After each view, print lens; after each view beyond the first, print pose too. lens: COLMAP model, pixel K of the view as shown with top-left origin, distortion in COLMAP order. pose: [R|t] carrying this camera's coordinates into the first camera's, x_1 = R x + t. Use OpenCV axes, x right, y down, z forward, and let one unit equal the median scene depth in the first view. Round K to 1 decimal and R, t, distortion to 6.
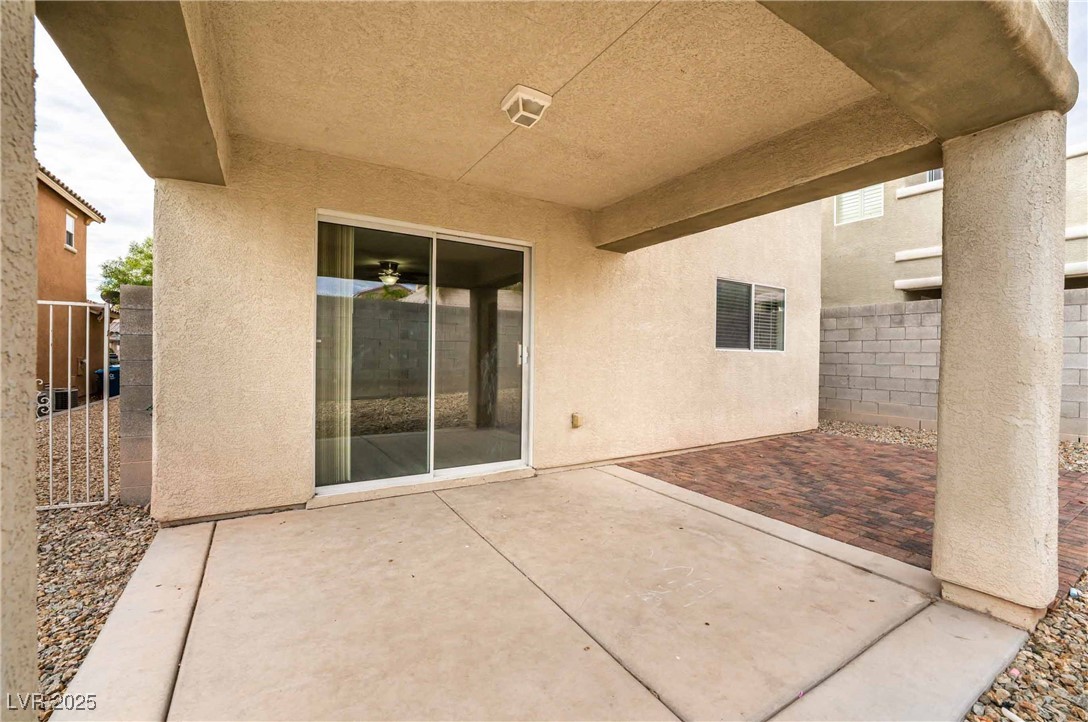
lens RADIAL K [[444.3, 0, 544.5], [0, 444.3, 362.3], [0, 0, 1]] dist [-0.017659, 0.001695]
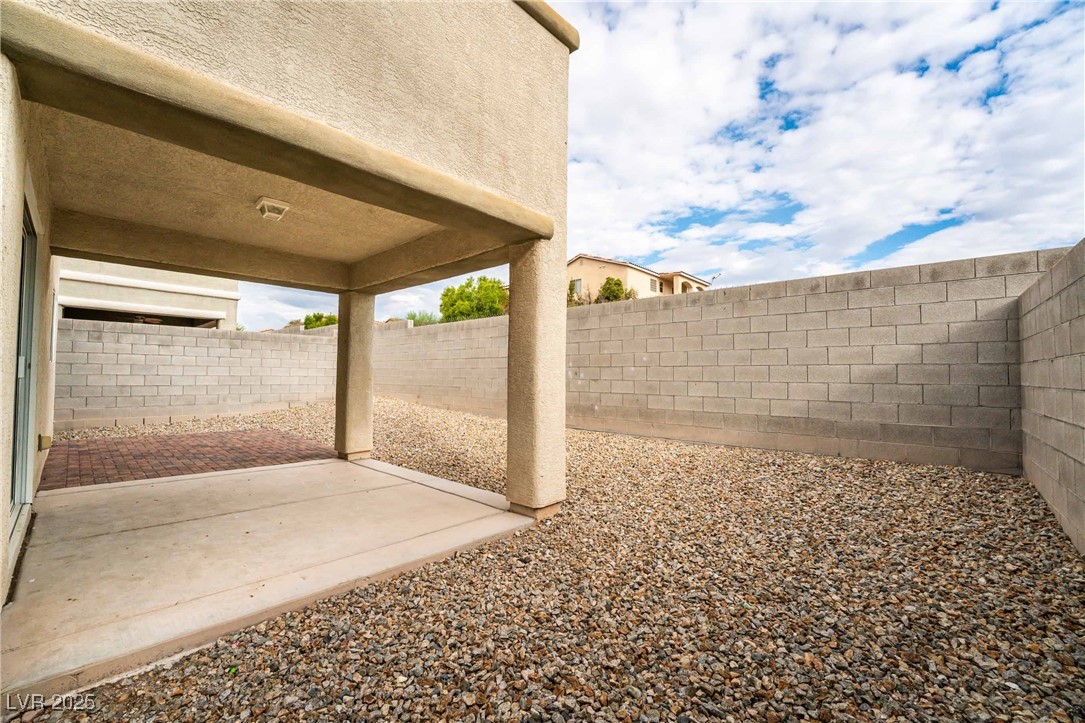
lens RADIAL K [[445.9, 0, 544.6], [0, 445.9, 359.8], [0, 0, 1]] dist [-0.010473, -0.000100]
pose [[-0.293031, 0.022603, 0.955836, -0.795301], [-0.001466, 0.999709, -0.024090, -0.007287], [-0.956102, -0.008461, -0.292912, 0.246422]]
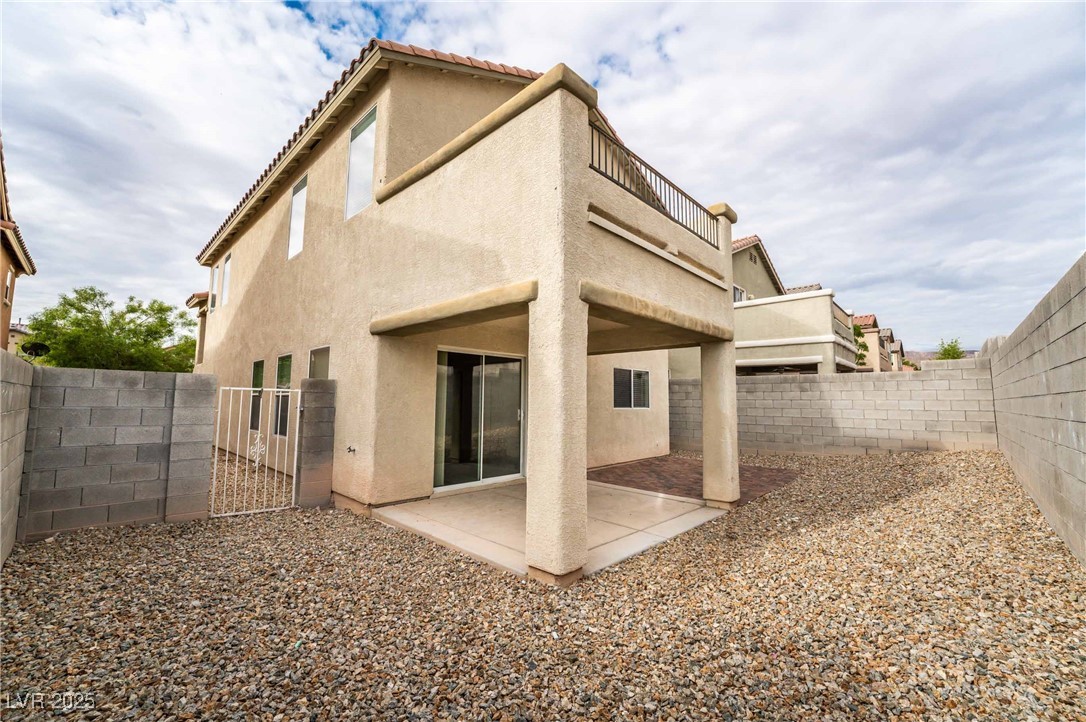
lens RADIAL K [[443.5, 0, 533.3], [0, 443.5, 360.2], [0, 0, 1]] dist [-0.017659, 0.001695]
pose [[0.969635, 0.019578, 0.243771, -0.332191], [0.004773, 0.995086, -0.098904, -0.044613], [-0.244509, 0.097064, 0.964777, -0.591647]]
